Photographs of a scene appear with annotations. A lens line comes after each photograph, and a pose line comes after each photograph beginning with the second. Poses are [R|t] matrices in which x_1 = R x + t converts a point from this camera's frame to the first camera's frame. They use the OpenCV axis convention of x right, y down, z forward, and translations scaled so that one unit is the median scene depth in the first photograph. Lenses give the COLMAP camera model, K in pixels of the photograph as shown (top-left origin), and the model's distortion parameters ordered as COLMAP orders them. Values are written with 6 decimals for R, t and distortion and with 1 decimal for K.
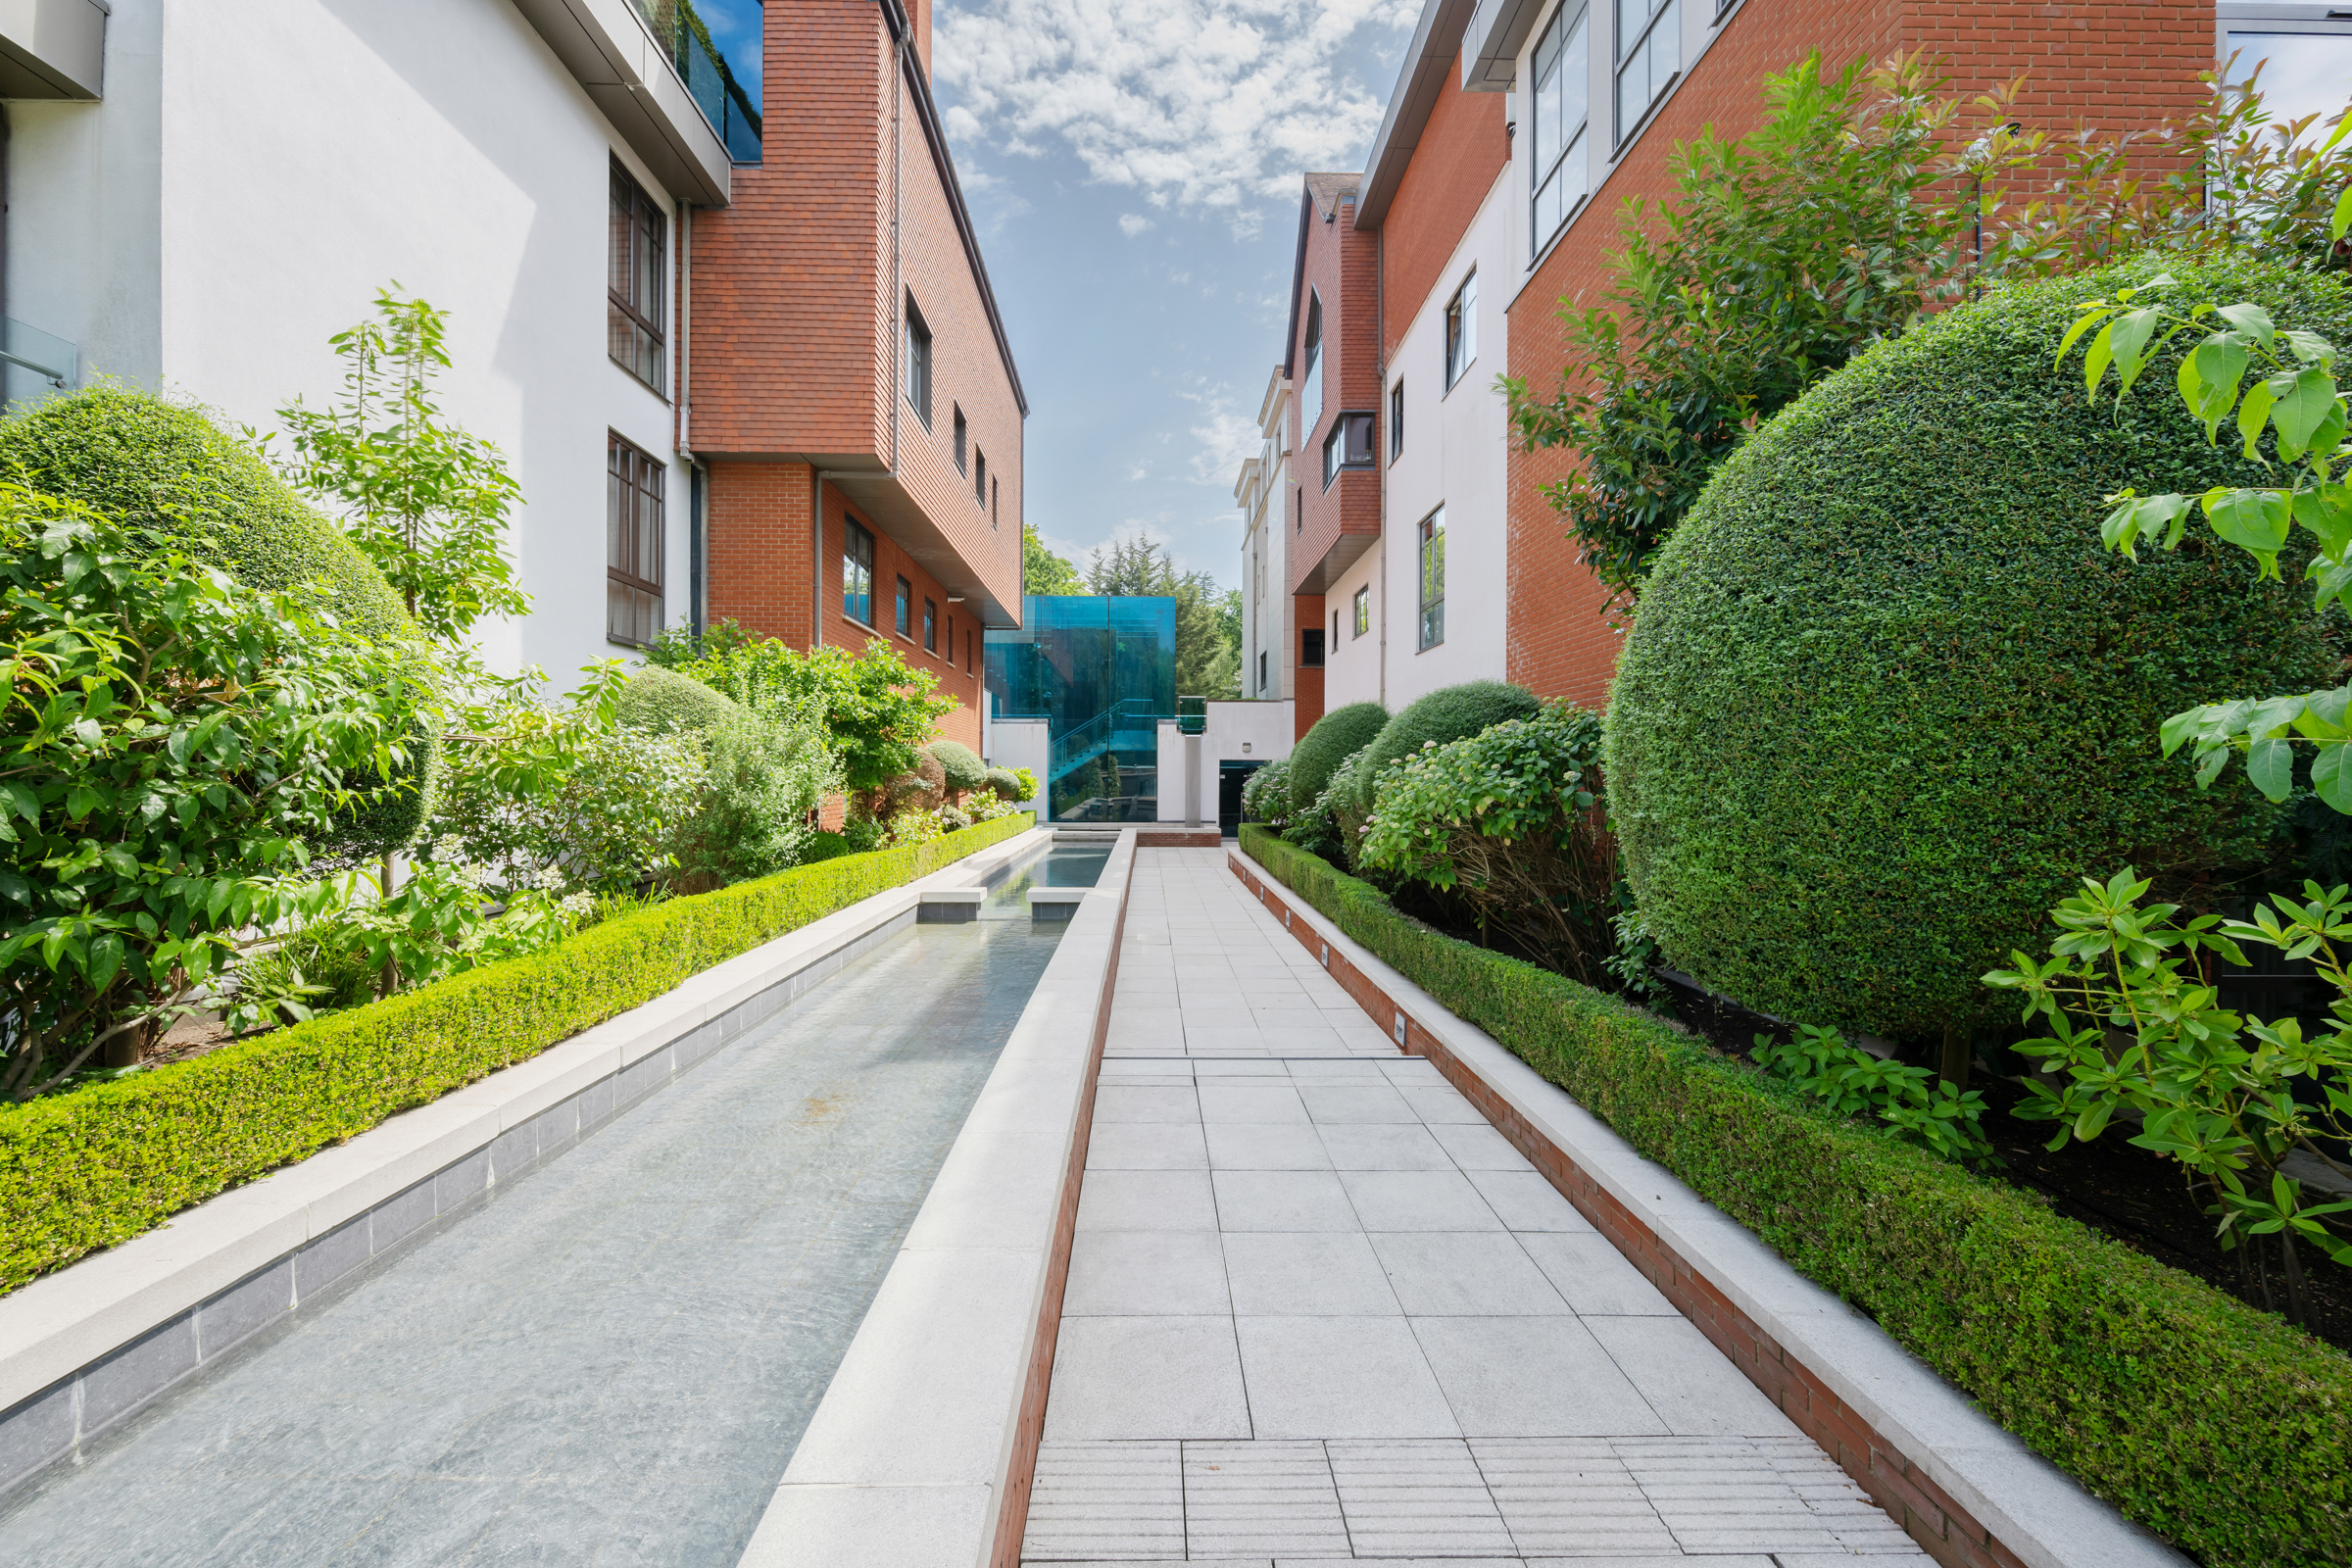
lens RADIAL K [[899.0, 0, 1198.2], [0, 899.0, 765.6], [0, 0, 1]] dist [0.002008, 0.000042]
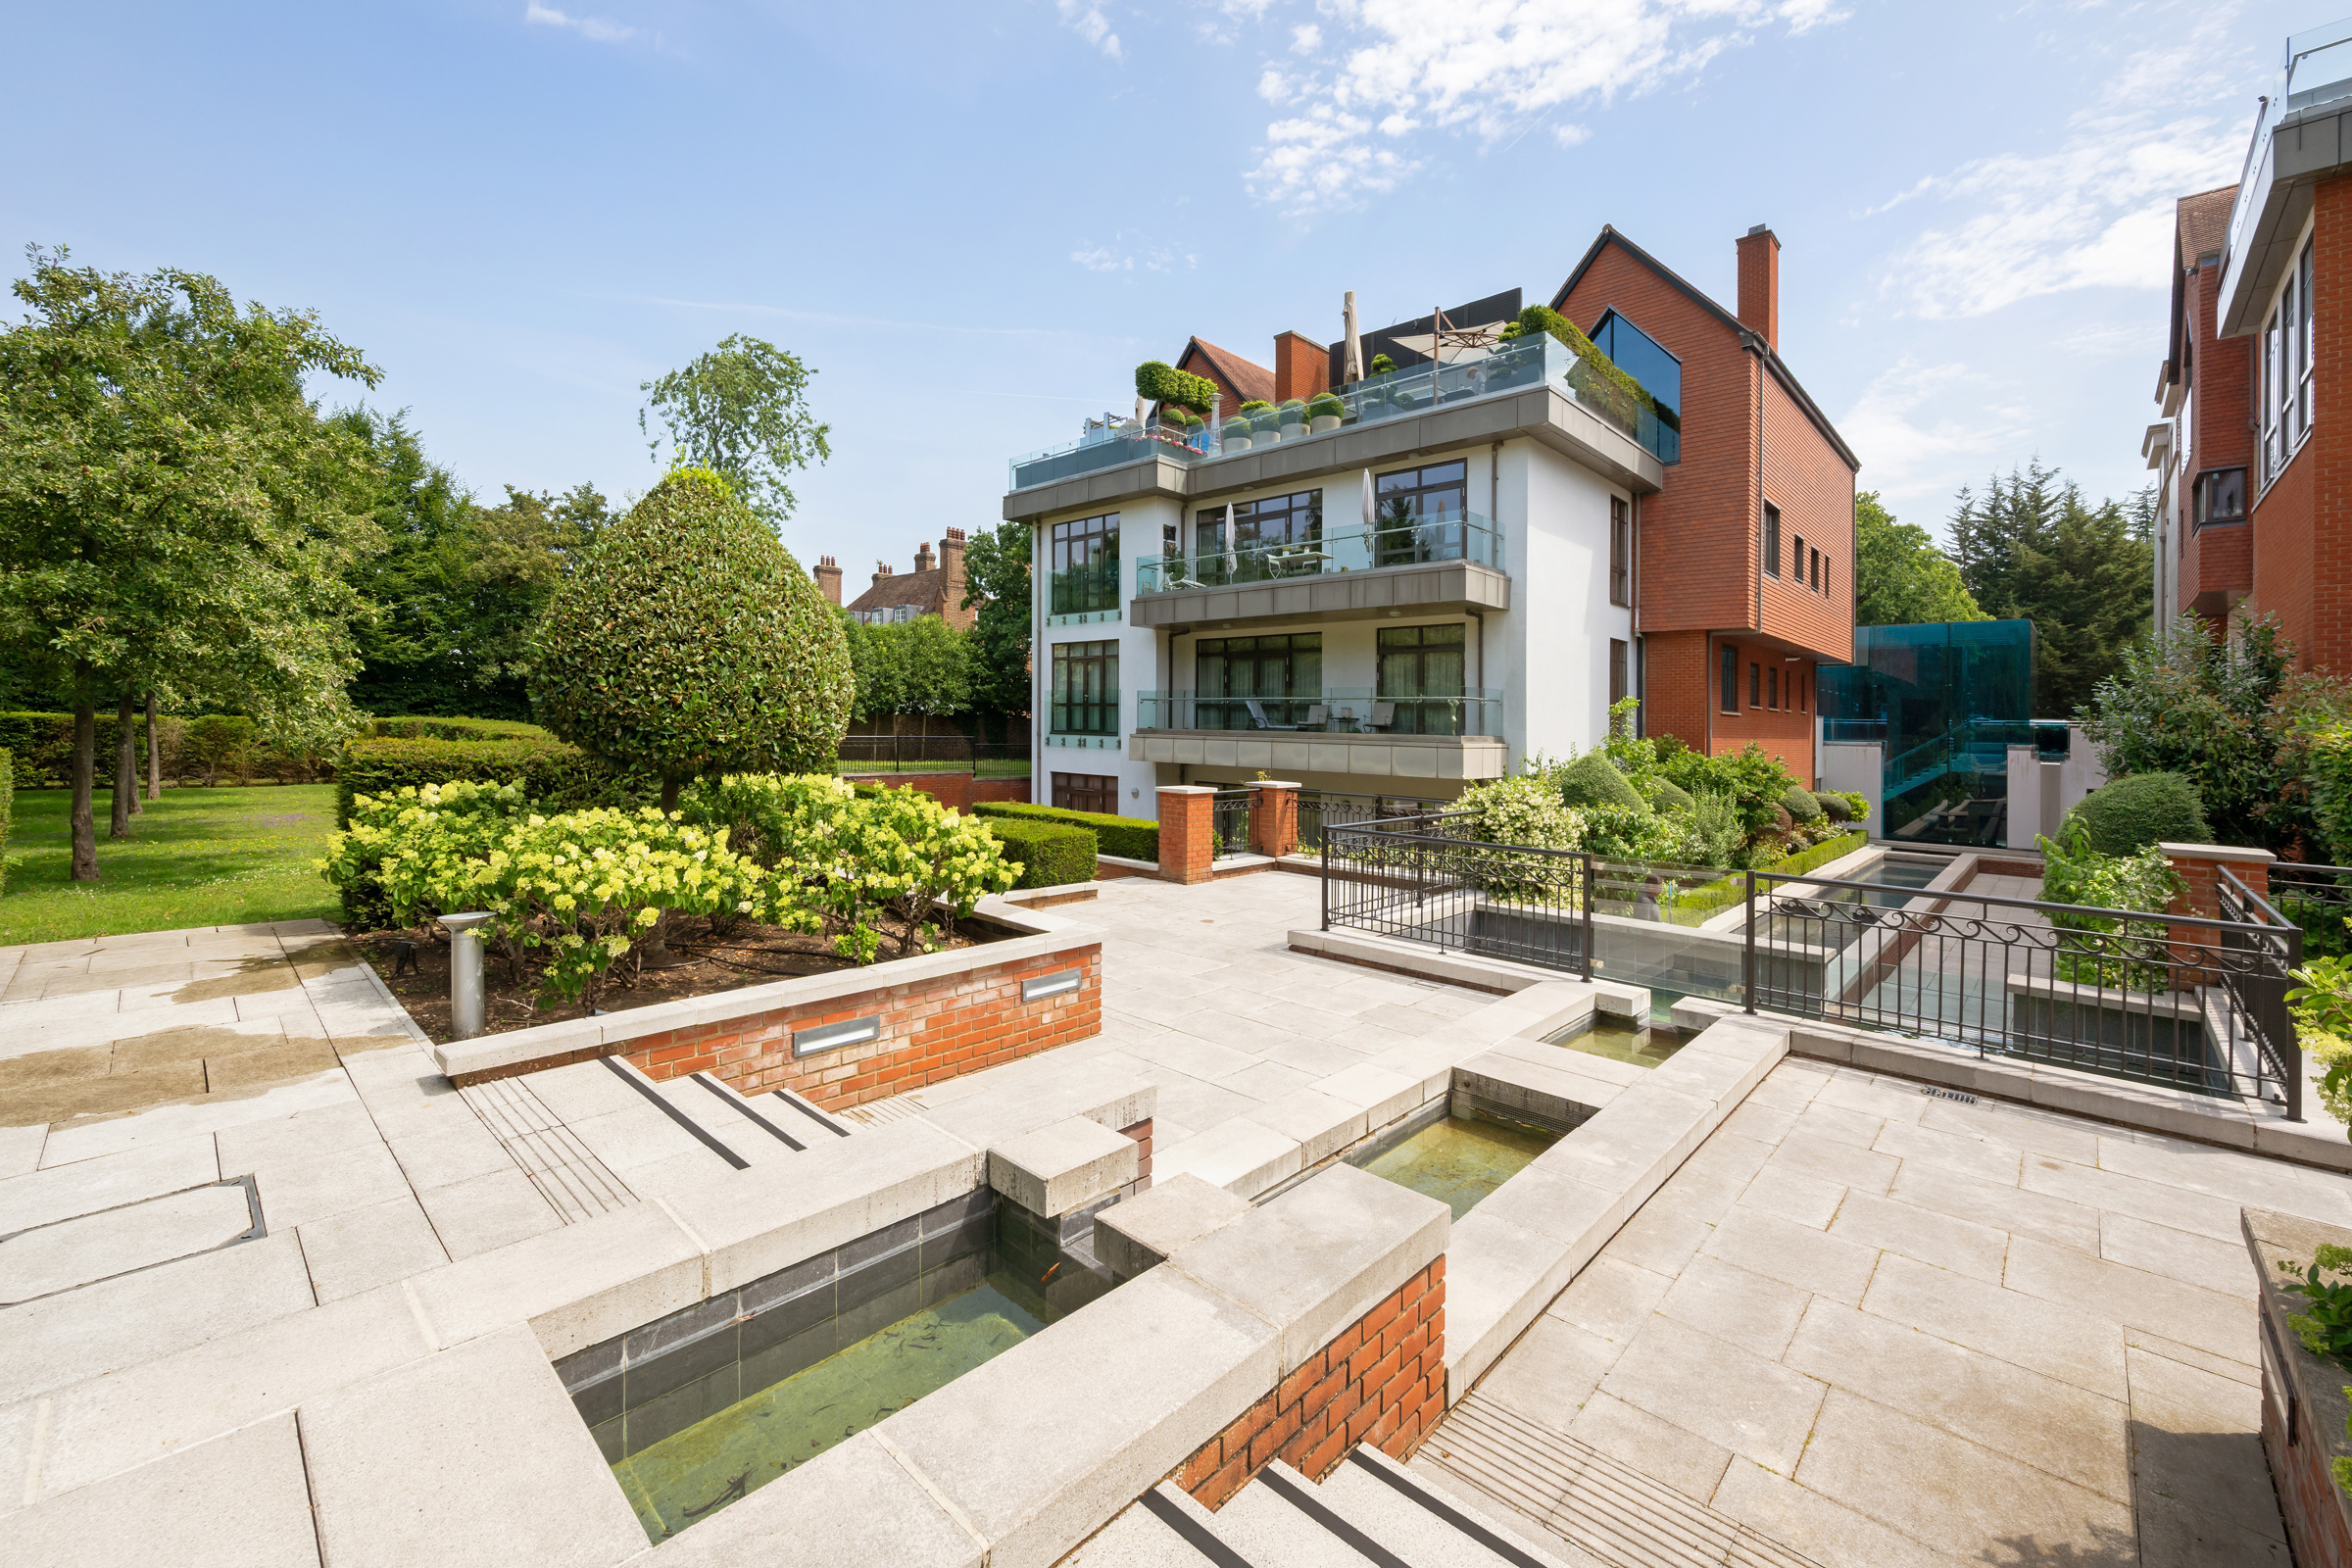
lens RADIAL K [[1014.9, 0, 1269.9], [0, 1014.9, 710.0], [0, 0, 1]] dist [-0.012403, -0.000055]
pose [[0.749641, -0.002179, -0.661841, 0.096118], [-0.014055, 0.999717, -0.019211, -0.066950], [0.661695, 0.023703, 0.749398, -0.444082]]
